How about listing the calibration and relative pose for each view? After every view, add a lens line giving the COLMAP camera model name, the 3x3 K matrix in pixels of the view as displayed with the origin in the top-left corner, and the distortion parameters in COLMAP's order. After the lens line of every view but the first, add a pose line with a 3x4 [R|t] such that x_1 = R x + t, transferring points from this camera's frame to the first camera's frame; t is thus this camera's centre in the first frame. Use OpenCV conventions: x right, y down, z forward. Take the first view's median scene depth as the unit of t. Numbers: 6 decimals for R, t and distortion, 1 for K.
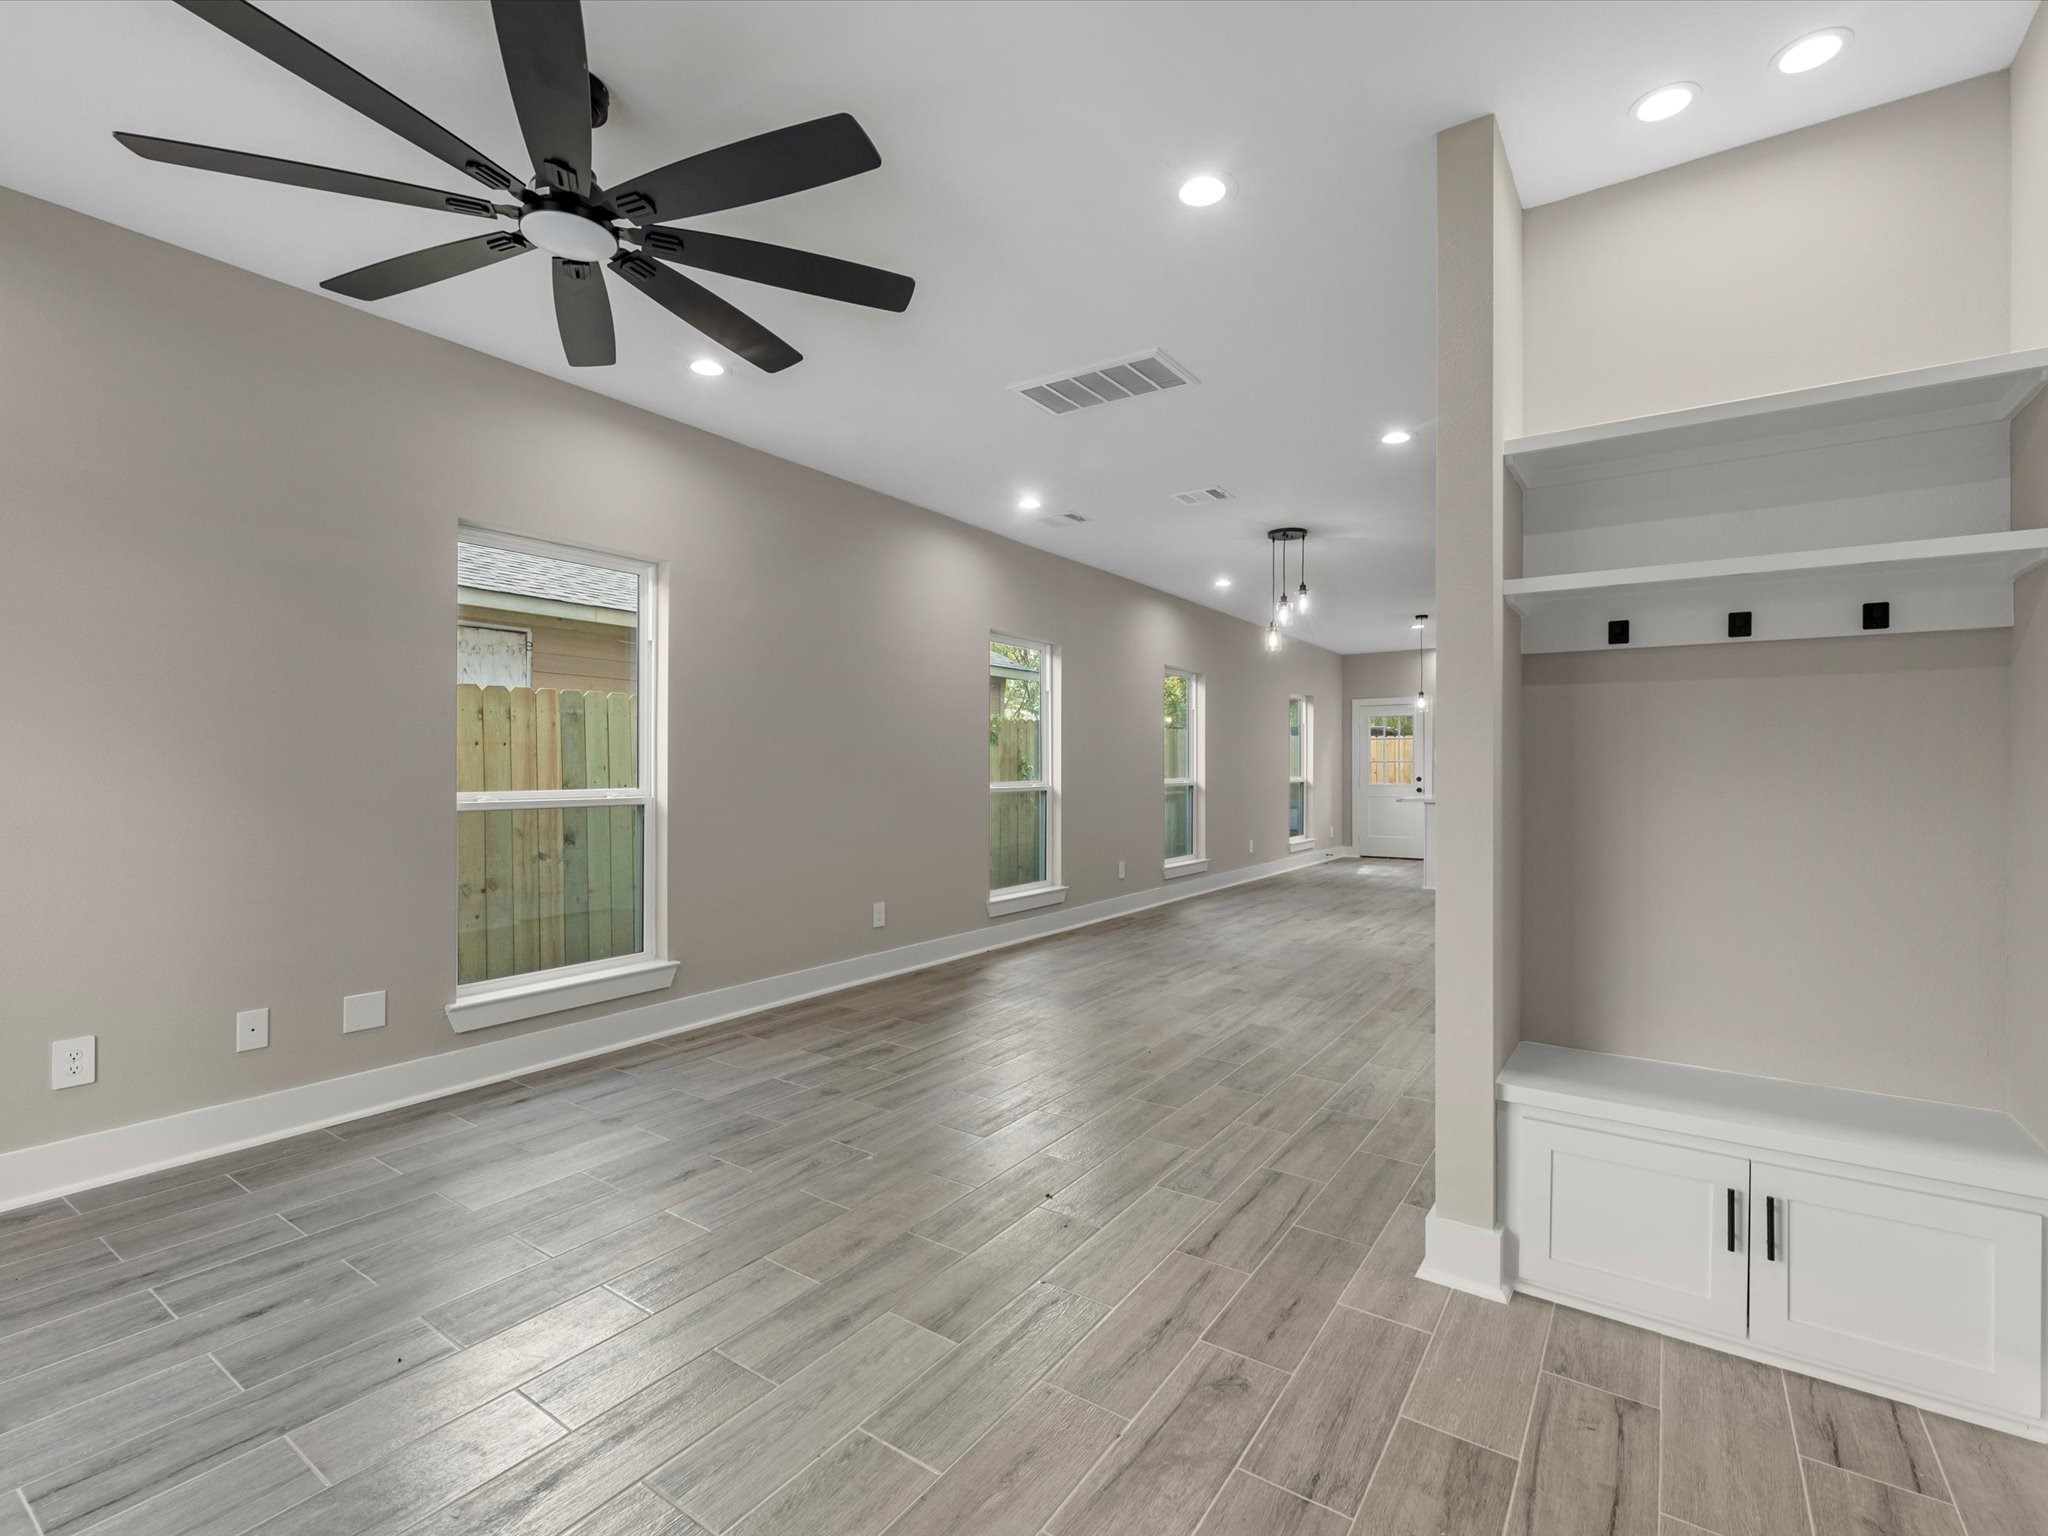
lens RADIAL K [[936.7, 0, 1037.1], [0, 936.7, 758.3], [0, 0, 1]] dist [-0.002788, 0.002218]
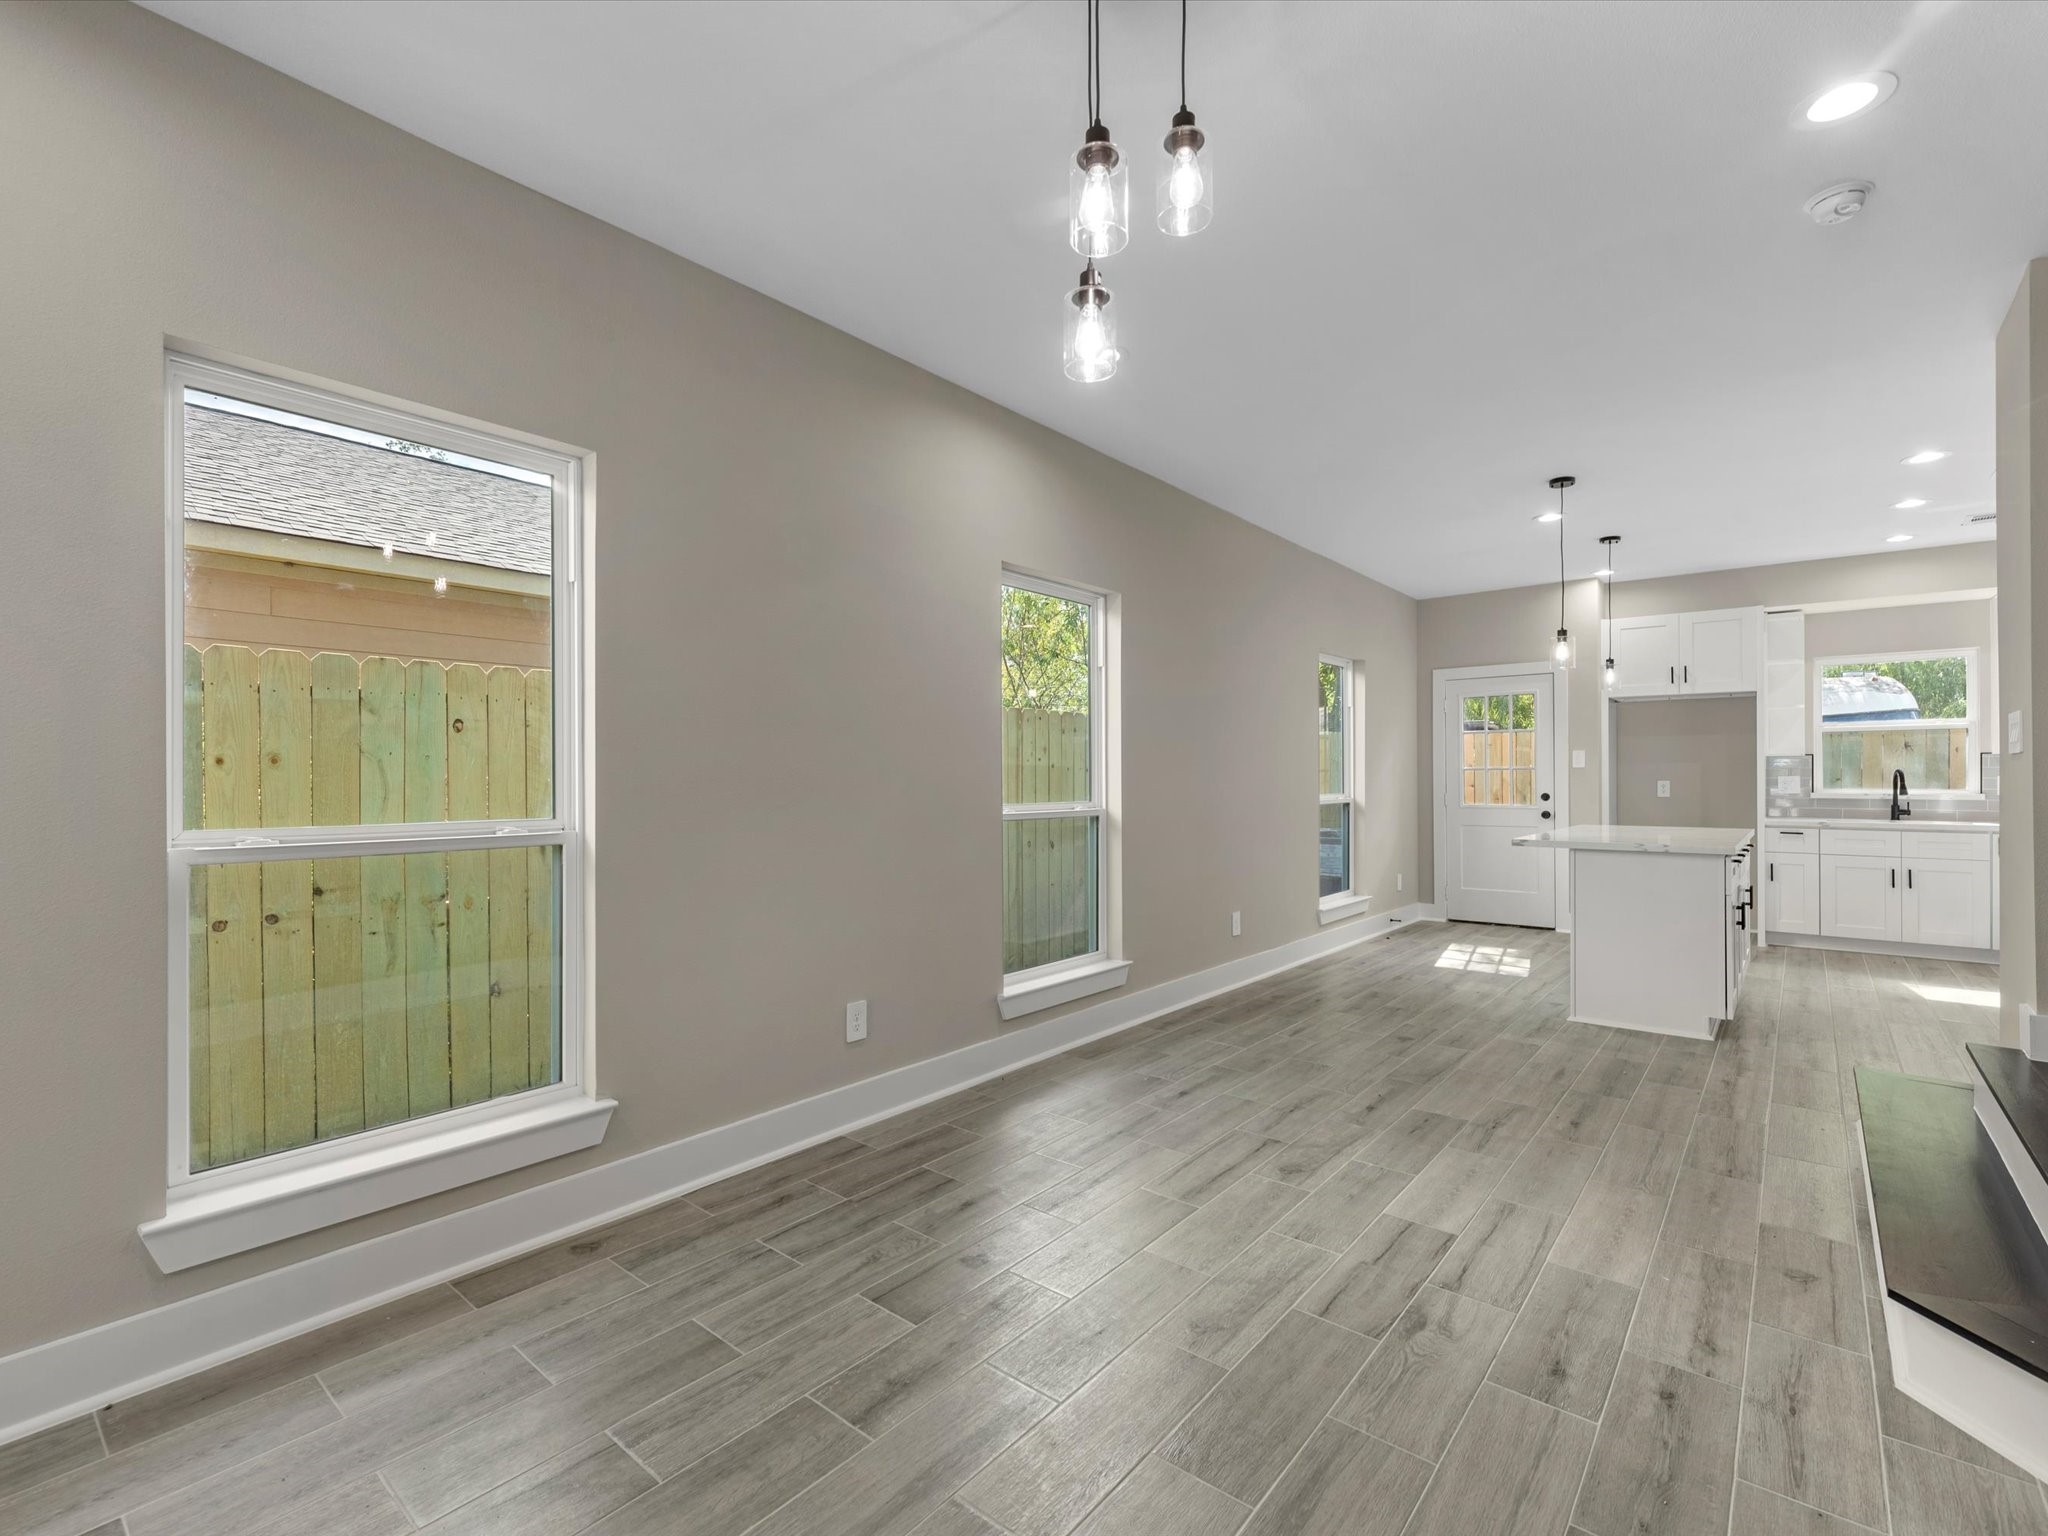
lens RADIAL K [[936.7, 0, 1032.6], [0, 936.7, 769.4], [0, 0, 1]] dist [-0.002788, 0.002218]
pose [[0.995452, -0.005578, -0.095099, 0.430222], [0.005641, 0.999984, 0.000398, 0.007060], [0.095095, -0.000933, 0.995468, 1.168452]]
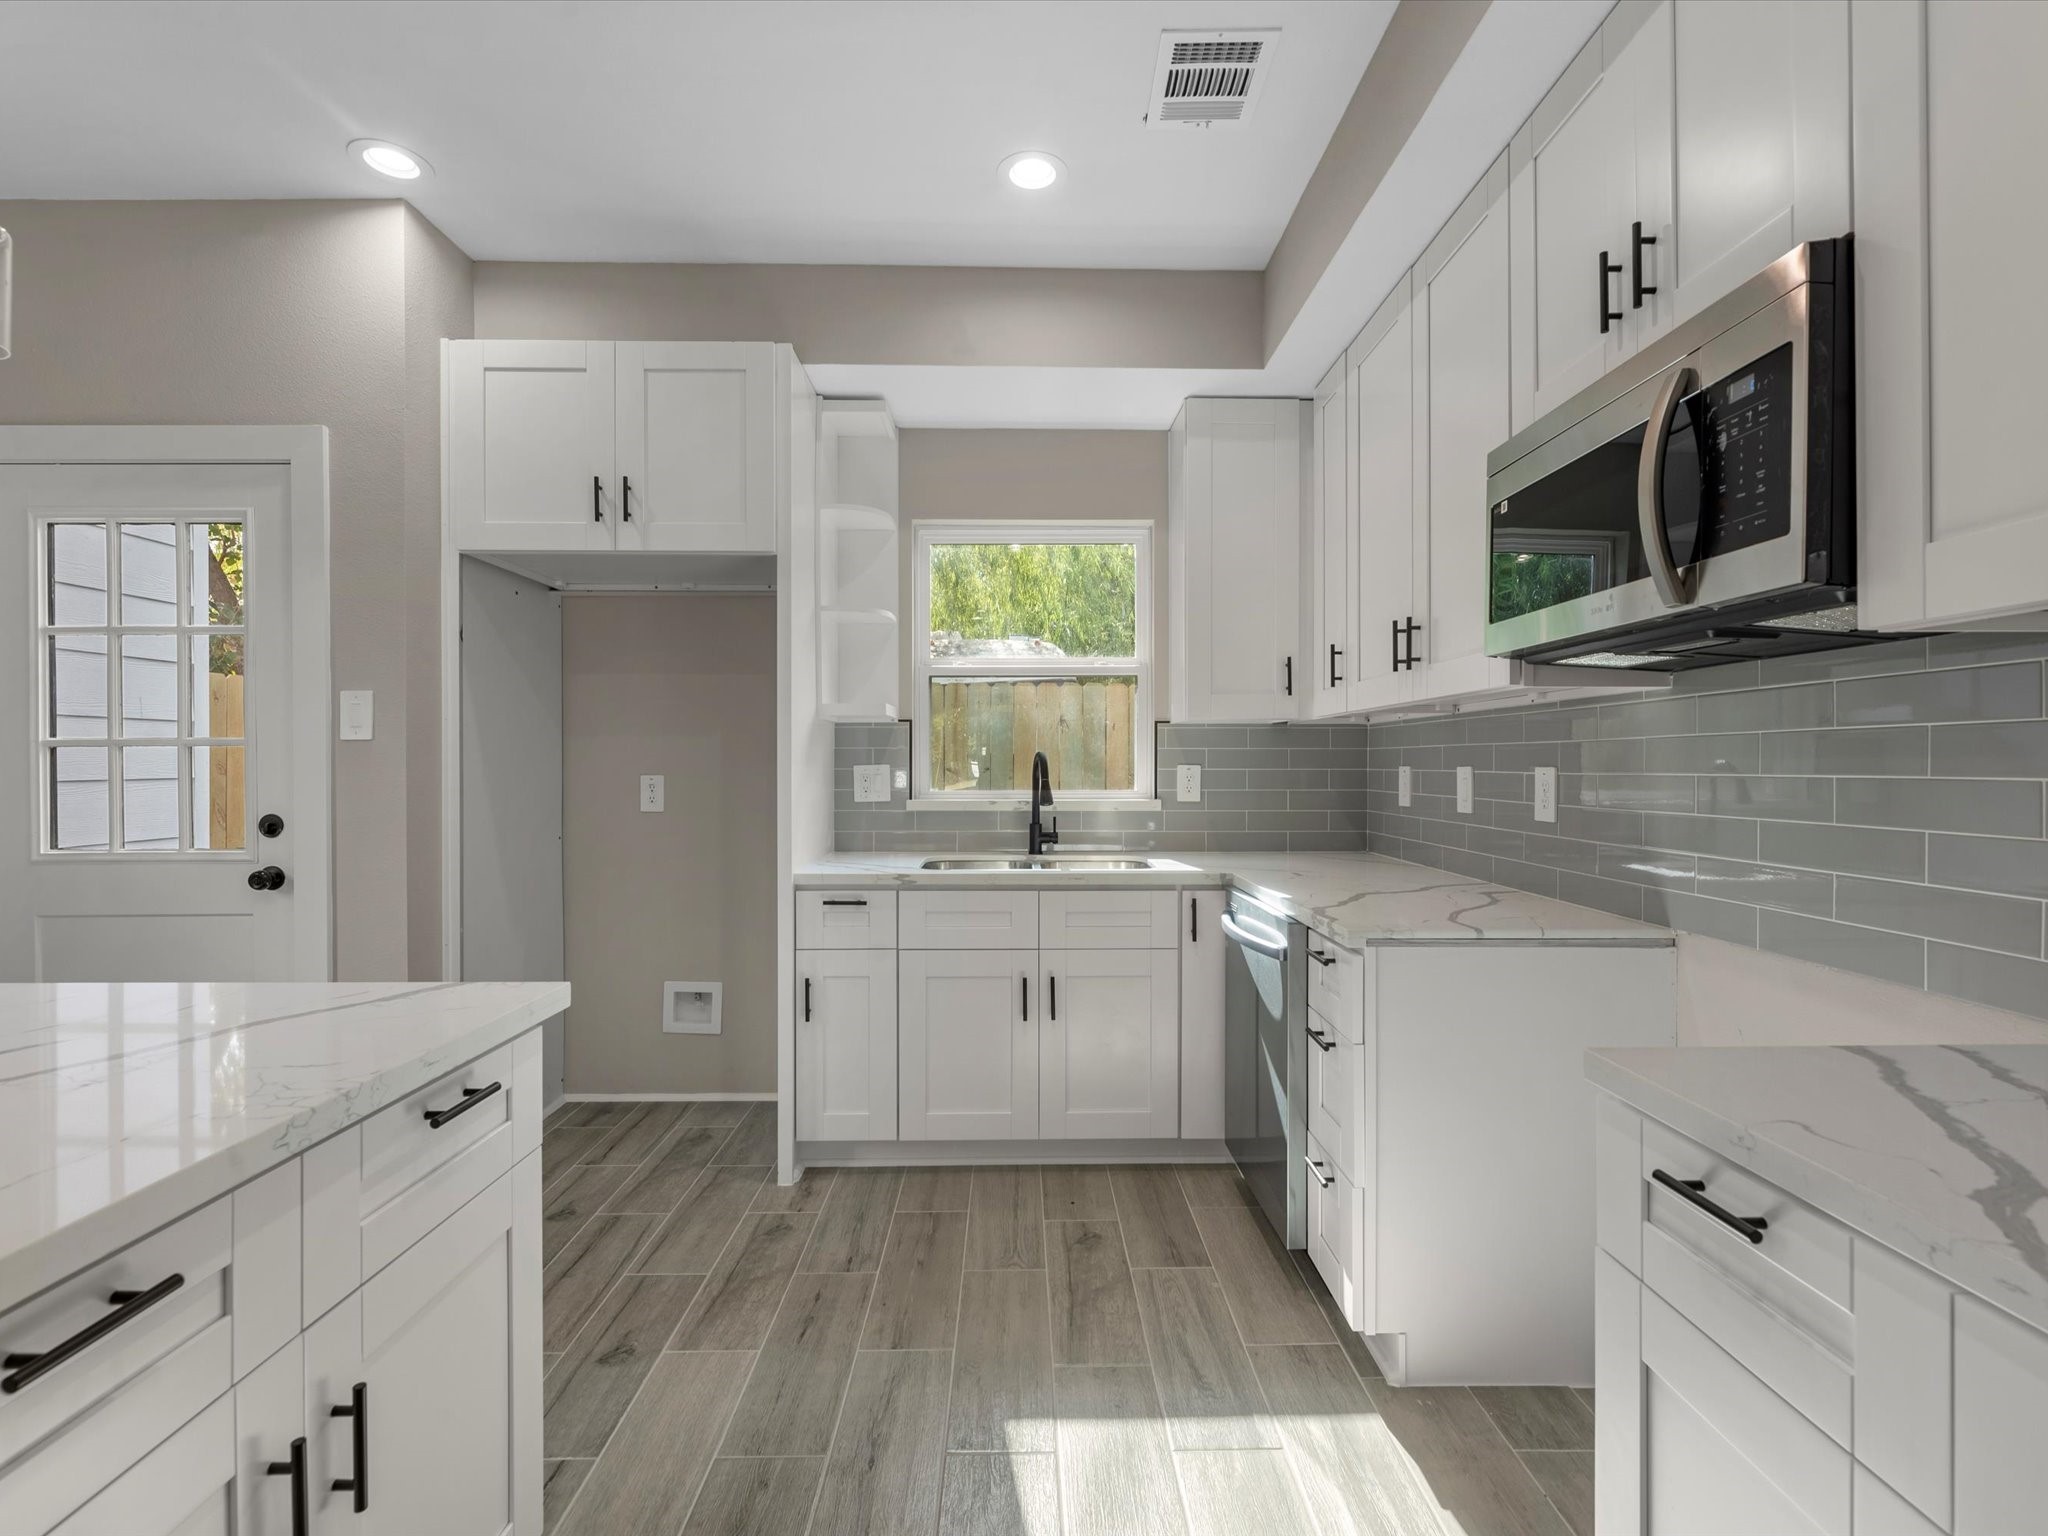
lens RADIAL K [[936.7, 0, 1030.1], [0, 936.7, 763.3], [0, 0, 1]] dist [-0.002788, 0.002218]
pose [[0.820148, -0.004259, 0.572136, 1.373544], [-0.000352, 0.999968, 0.007949, 0.021020], [-0.572152, -0.006721, 0.820120, 2.361360]]
